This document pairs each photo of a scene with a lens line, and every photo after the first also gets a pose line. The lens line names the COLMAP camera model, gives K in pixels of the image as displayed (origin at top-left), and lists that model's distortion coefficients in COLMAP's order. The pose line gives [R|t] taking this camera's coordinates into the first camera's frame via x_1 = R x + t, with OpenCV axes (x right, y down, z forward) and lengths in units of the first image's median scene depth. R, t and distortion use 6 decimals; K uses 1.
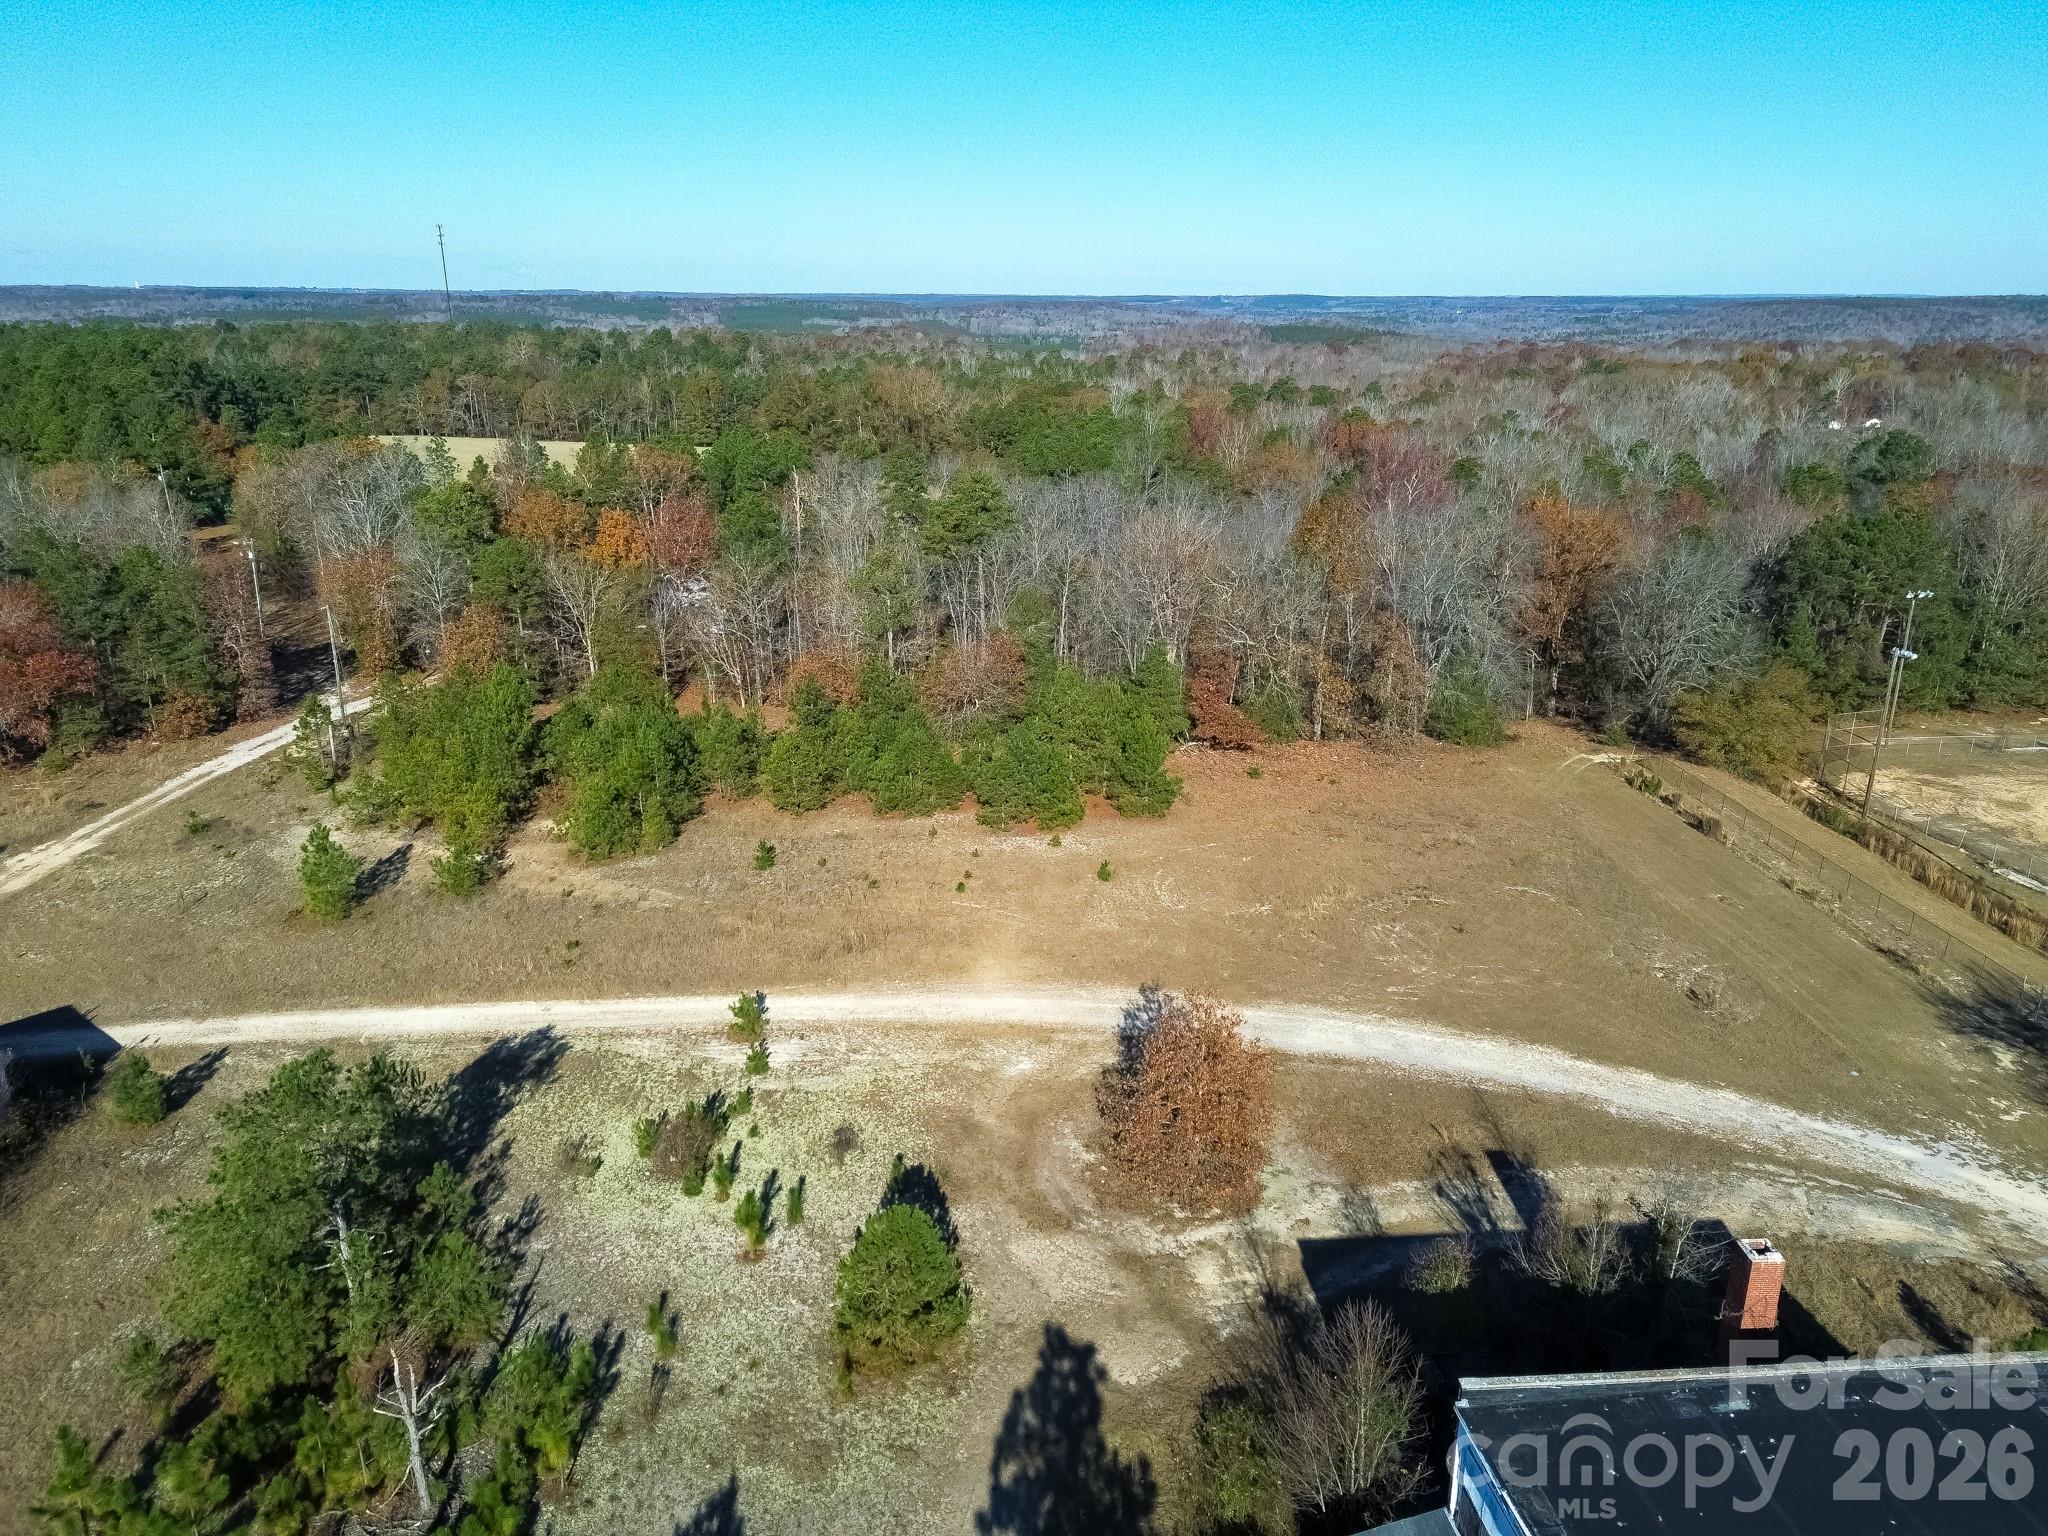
lens RADIAL K [[1438.2, 0, 1025.7], [0, 1438.2, 767.2], [0, 0, 1]] dist [0.077152, -0.071899]
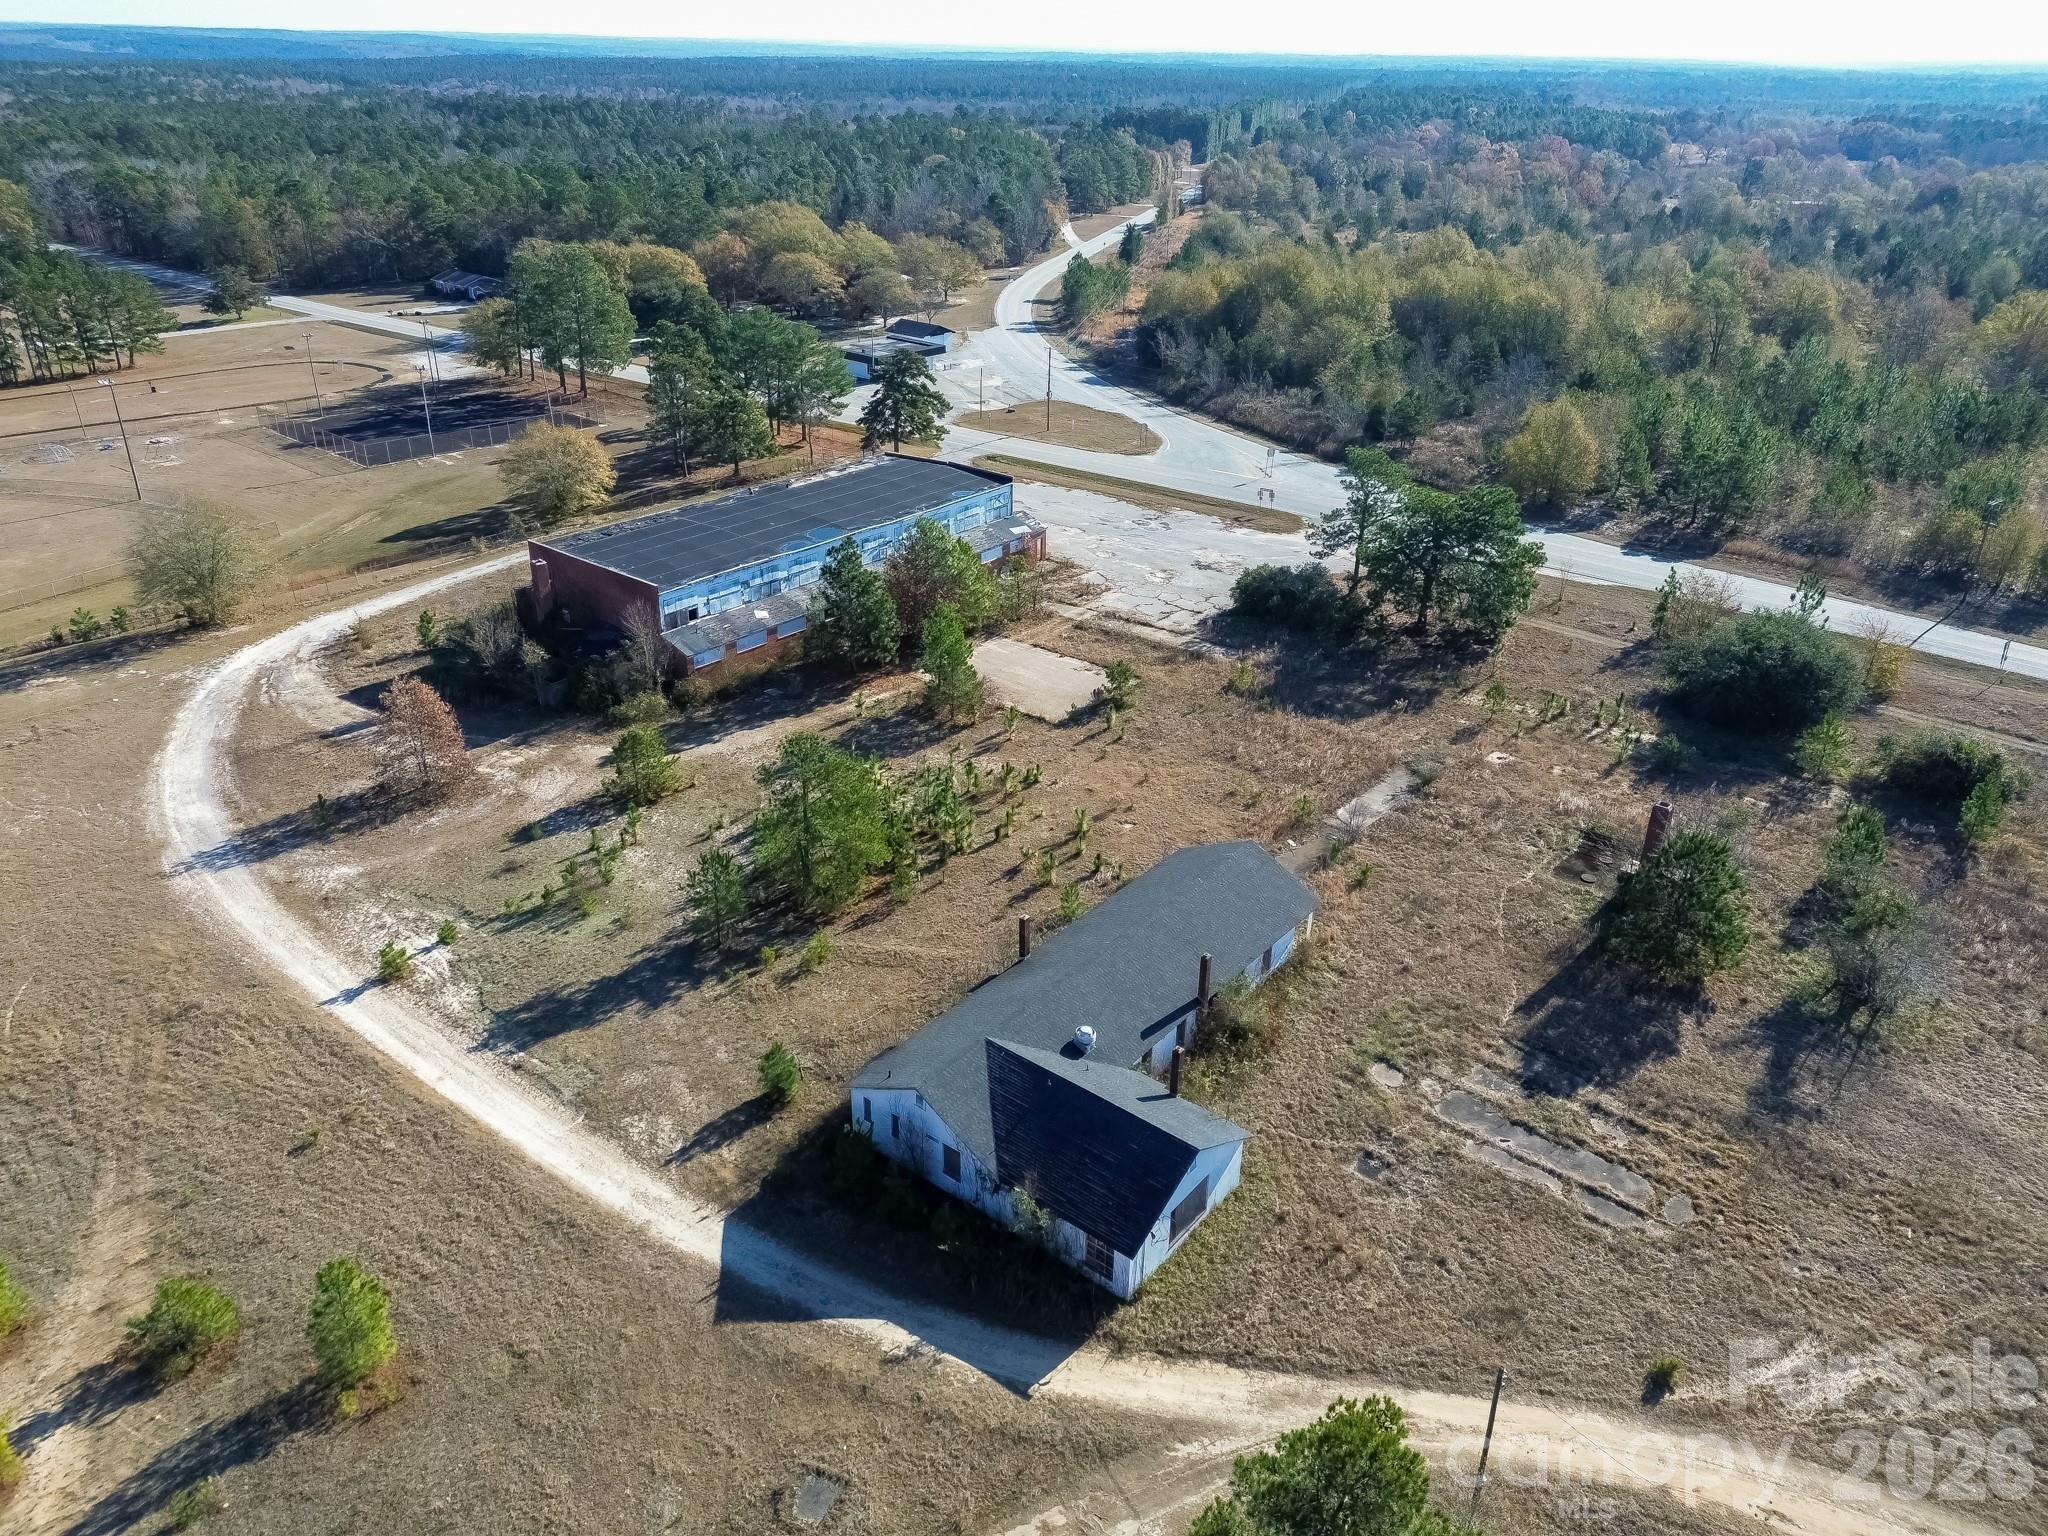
lens RADIAL K [[1438.2, 0, 1025.7], [0, 1438.2, 767.2], [0, 0, 1]] dist [0.077152, -0.071899]
pose [[-0.713534, -0.325810, 0.620256, -0.730912], [0.200742, 0.753106, 0.626525, -0.337950], [-0.671246, 0.571559, -0.471963, 0.677619]]
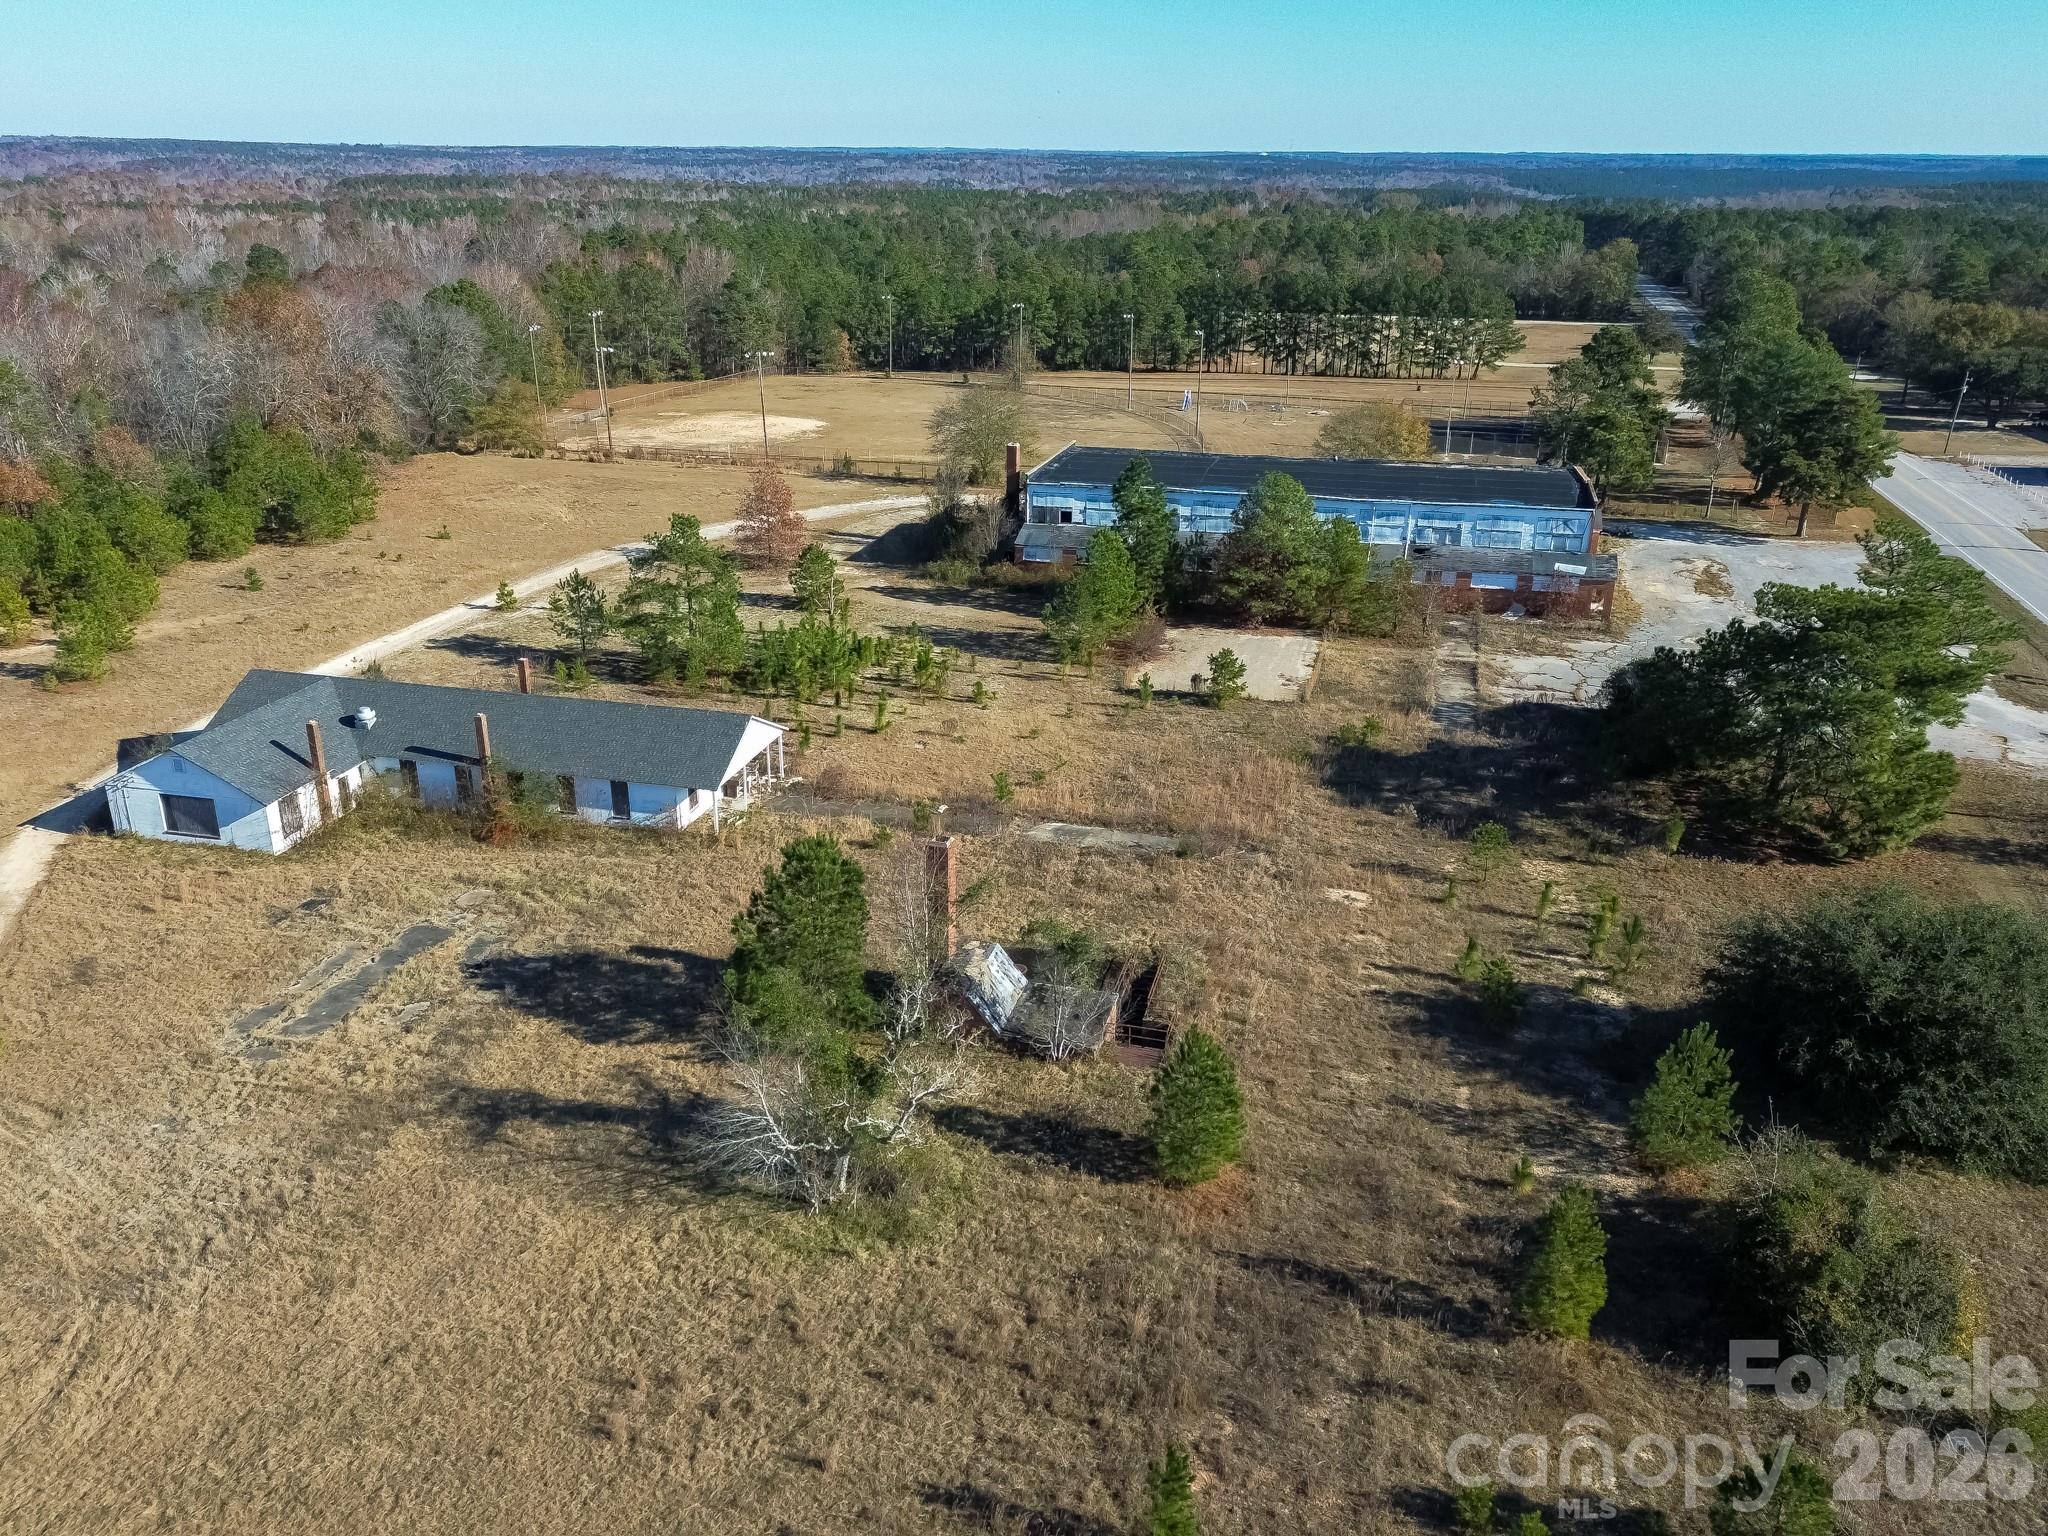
lens RADIAL K [[1595.3, 0, 1024.0], [0, 1595.3, 768.0], [0, 0, 1]] dist [0.085053, -0.084381]
pose [[0.336122, -0.339624, 0.878452, -0.963971], [0.288317, 0.925044, 0.247318, 0.045026], [-0.896602, 0.170143, 0.408847, -0.108233]]
